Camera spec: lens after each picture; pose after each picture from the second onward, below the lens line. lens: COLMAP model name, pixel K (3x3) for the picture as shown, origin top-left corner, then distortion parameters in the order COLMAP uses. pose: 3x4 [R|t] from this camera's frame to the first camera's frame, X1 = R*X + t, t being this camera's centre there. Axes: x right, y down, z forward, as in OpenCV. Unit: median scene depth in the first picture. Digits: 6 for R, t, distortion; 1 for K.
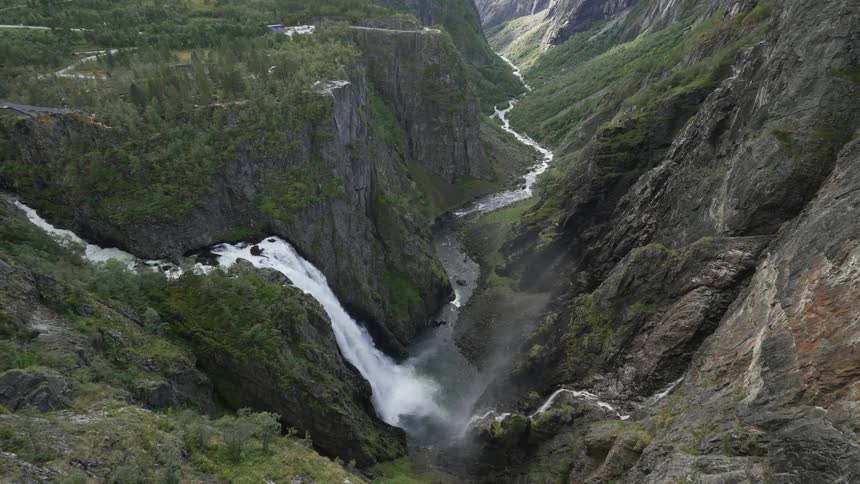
lens RADIAL K [[397.9, 0, 426.5], [0, 397.9, 243.3], [0, 0, 1]] dist [-0.004225, 0.001109]
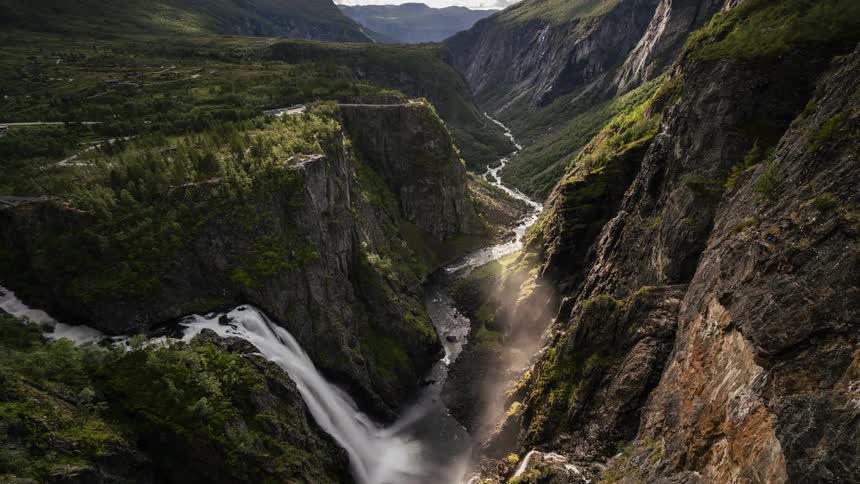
lens RADIAL K [[388.7, 0, 430.0], [0, 388.7, 242.0], [0, 0, 1]] dist [-0.015659, 0.007793]
pose [[0.998438, -0.054201, -0.013523, 0.127641], [0.051728, 0.988436, -0.142541, -0.011032], [0.021093, 0.141619, 0.989696, -0.001502]]
